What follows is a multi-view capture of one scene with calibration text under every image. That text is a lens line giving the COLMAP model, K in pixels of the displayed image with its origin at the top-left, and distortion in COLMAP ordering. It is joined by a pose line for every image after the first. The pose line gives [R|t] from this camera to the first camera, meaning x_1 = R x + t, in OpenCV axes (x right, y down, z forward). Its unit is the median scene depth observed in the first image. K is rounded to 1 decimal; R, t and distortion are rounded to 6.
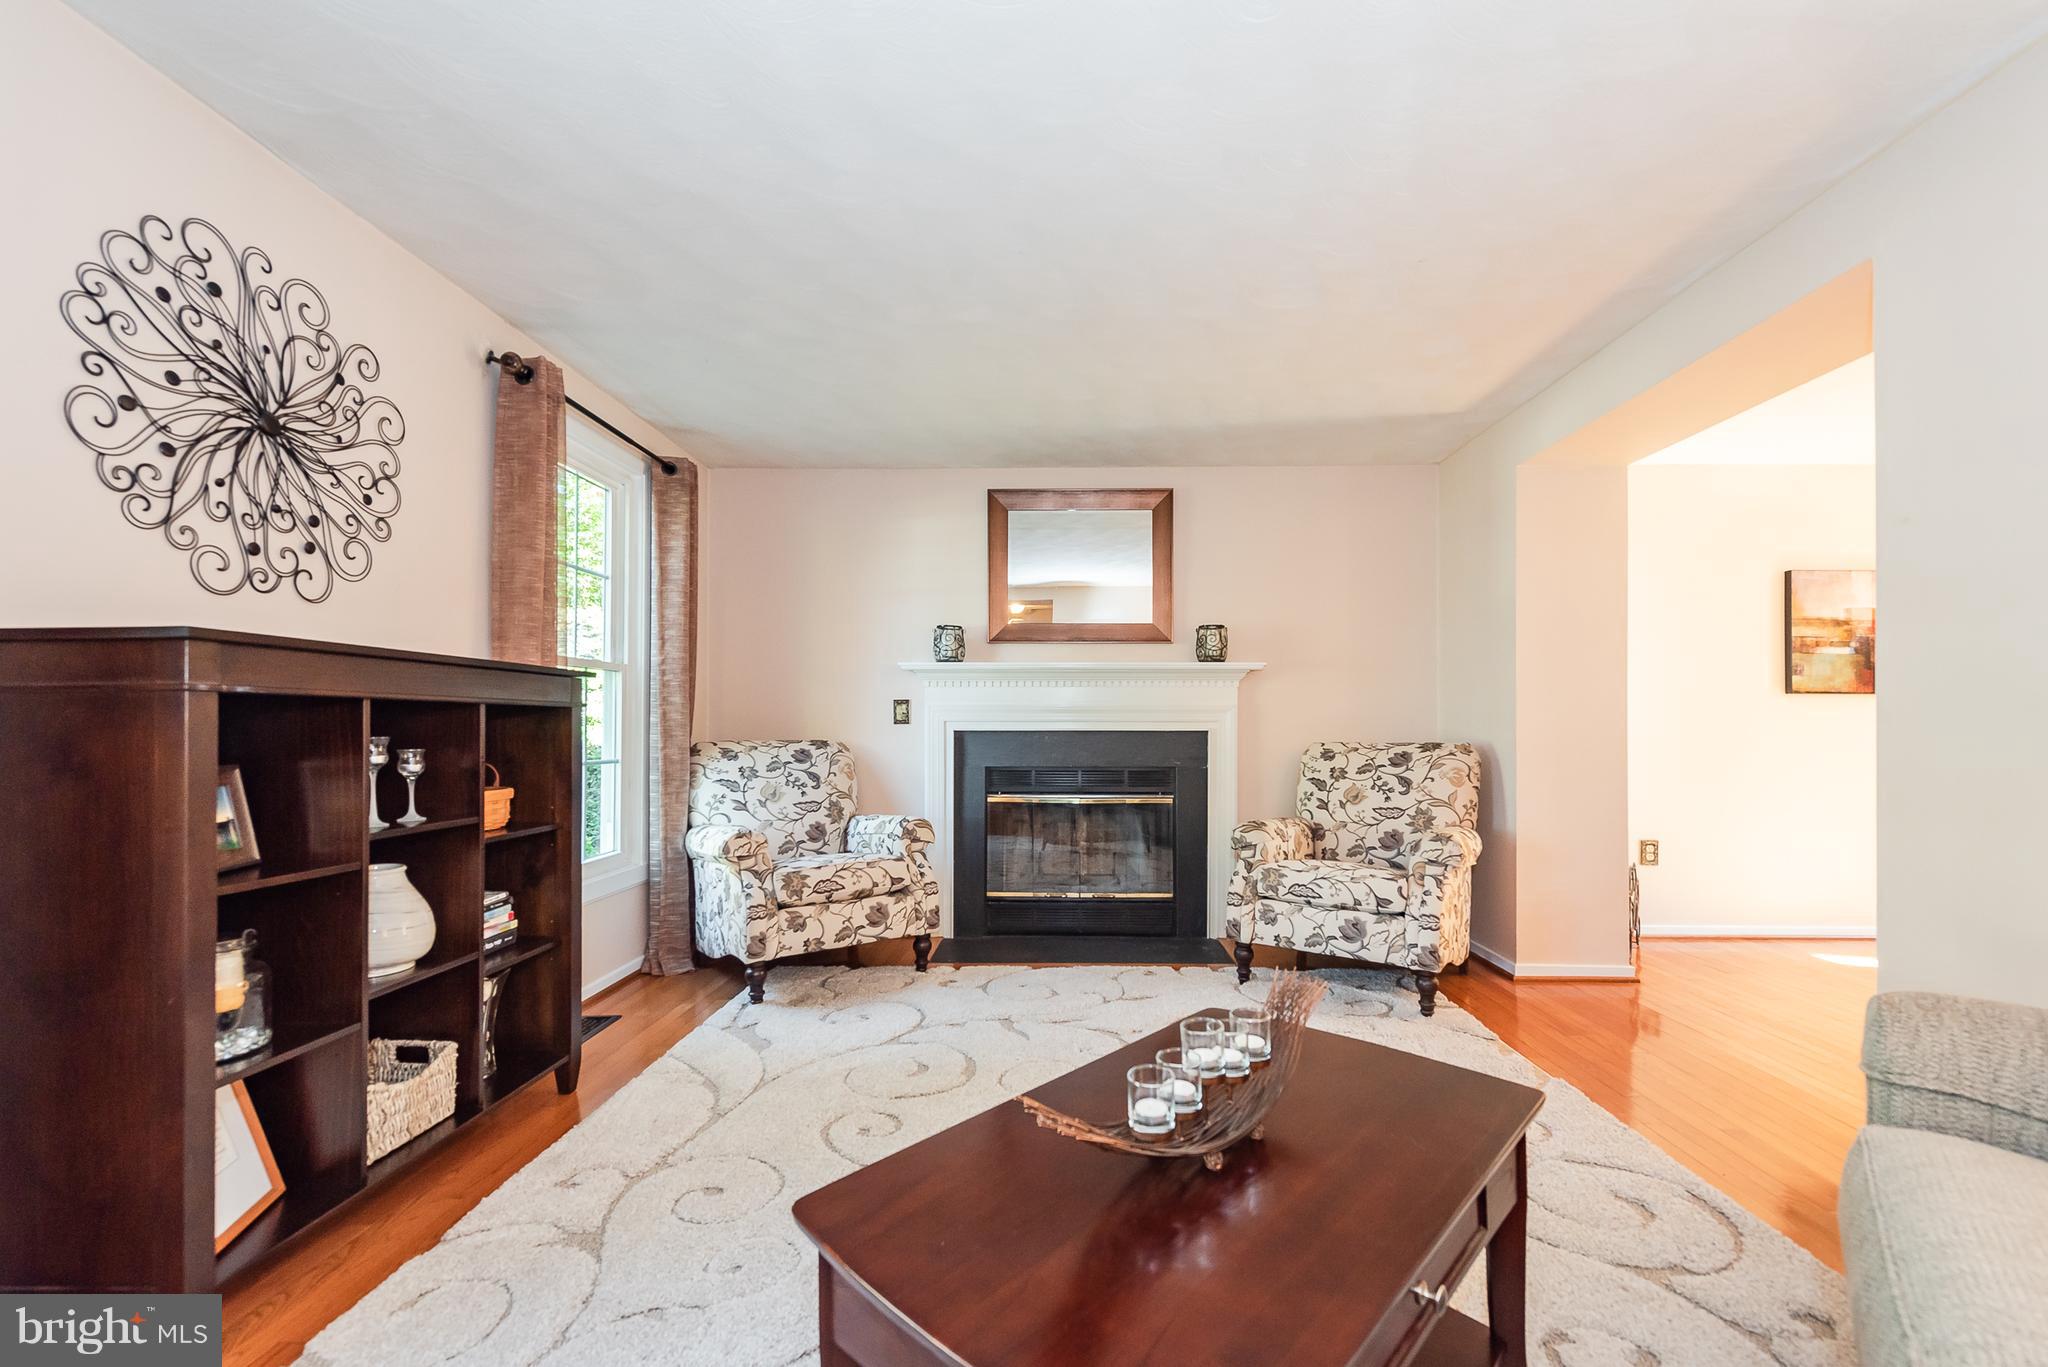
lens RADIAL K [[858.6, 0, 1031.9], [0, 858.6, 718.4], [0, 0, 1]] dist [0.007335, -0.000132]
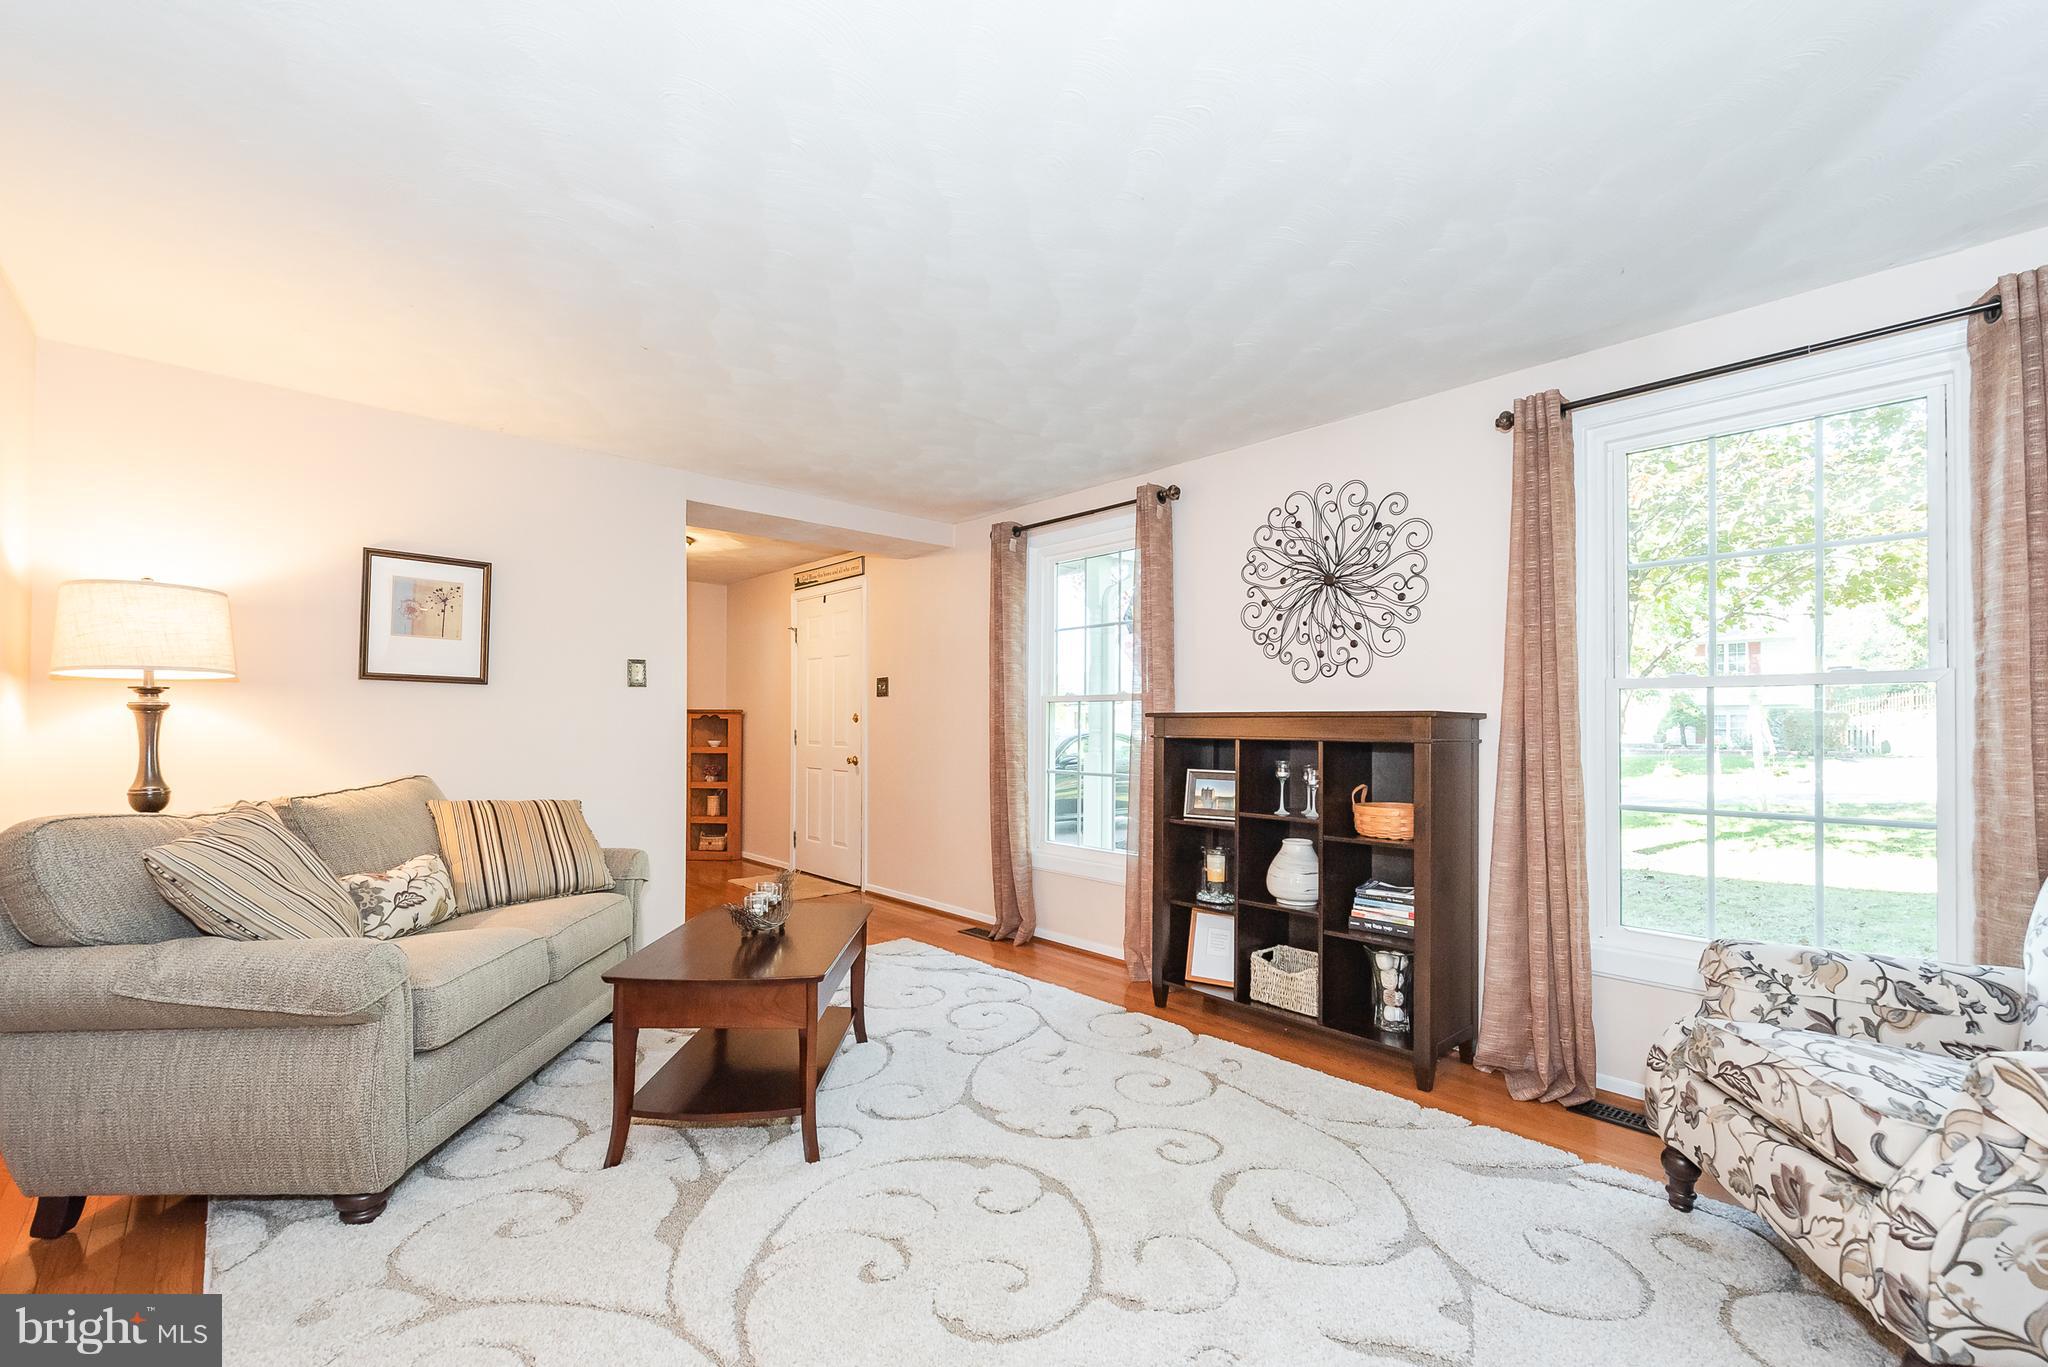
lens RADIAL K [[858.6, 0, 1031.9], [0, 858.6, 718.4], [0, 0, 1]] dist [0.007335, -0.000132]
pose [[-0.701978, -0.010299, -0.712124, 0.464038], [0.000401, 0.999890, -0.014856, -0.021786], [0.712198, -0.010714, -0.701897, 1.080892]]
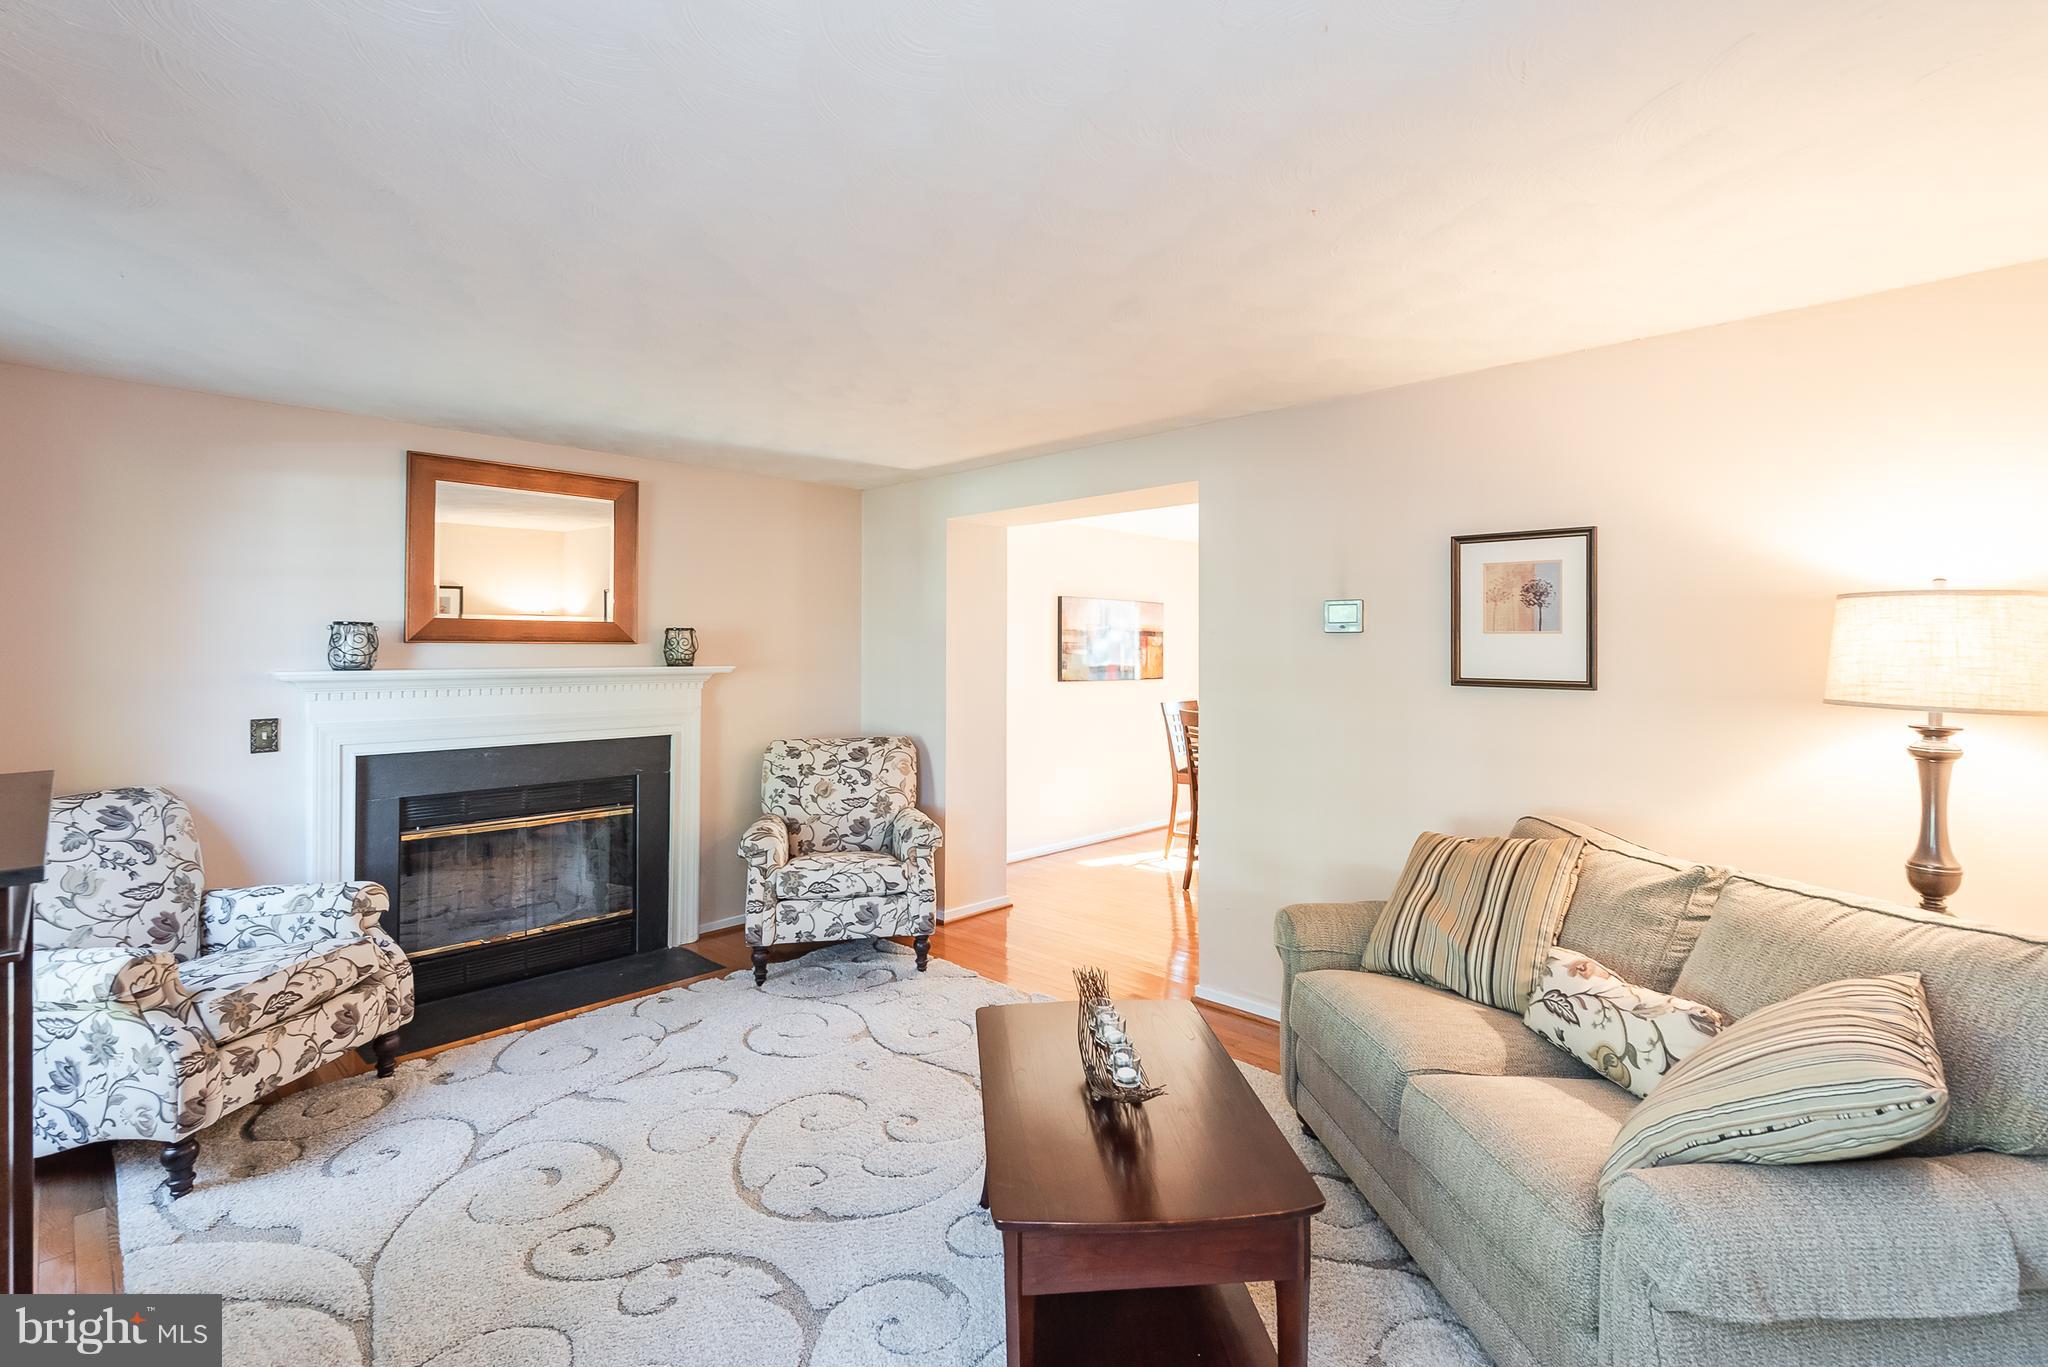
lens RADIAL K [[942.1, 0, 1029.9], [0, 942.1, 657.7], [0, 0, 1]] dist [0.016470, -0.014050]
pose [[0.675002, -0.006691, 0.737785, -0.405484], [-0.003684, 0.999916, 0.012438, -0.114362], [-0.737806, -0.011113, 0.674921, -0.024304]]
